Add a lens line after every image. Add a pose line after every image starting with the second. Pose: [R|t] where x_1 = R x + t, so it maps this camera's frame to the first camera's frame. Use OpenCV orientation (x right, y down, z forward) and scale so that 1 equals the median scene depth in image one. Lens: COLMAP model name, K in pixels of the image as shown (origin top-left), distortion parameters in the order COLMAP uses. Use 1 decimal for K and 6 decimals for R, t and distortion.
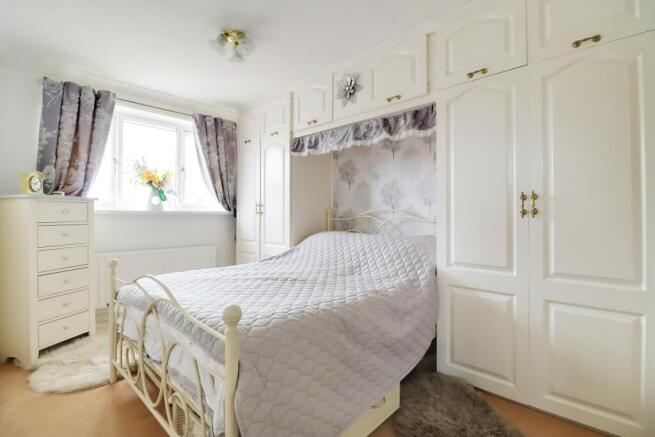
lens RADIAL K [[303.7, 0, 328.5], [0, 303.7, 211.1], [0, 0, 1]] dist [0.005309, -0.015955]
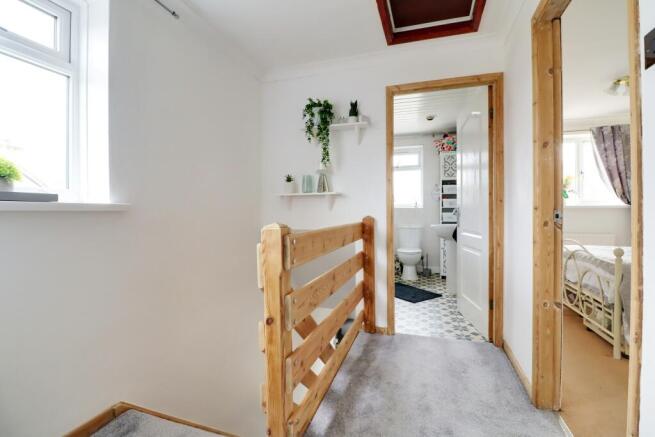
lens RADIAL K [[303.7, 0, 328.5], [0, 303.7, 211.1], [0, 0, 1]] dist [0.005309, -0.015955]
pose [[0.431785, -0.000828, -0.901976, 0.209128], [0.019500, 0.999774, 0.008417, -0.007666], [0.901766, -0.021223, 0.431704, -0.516896]]
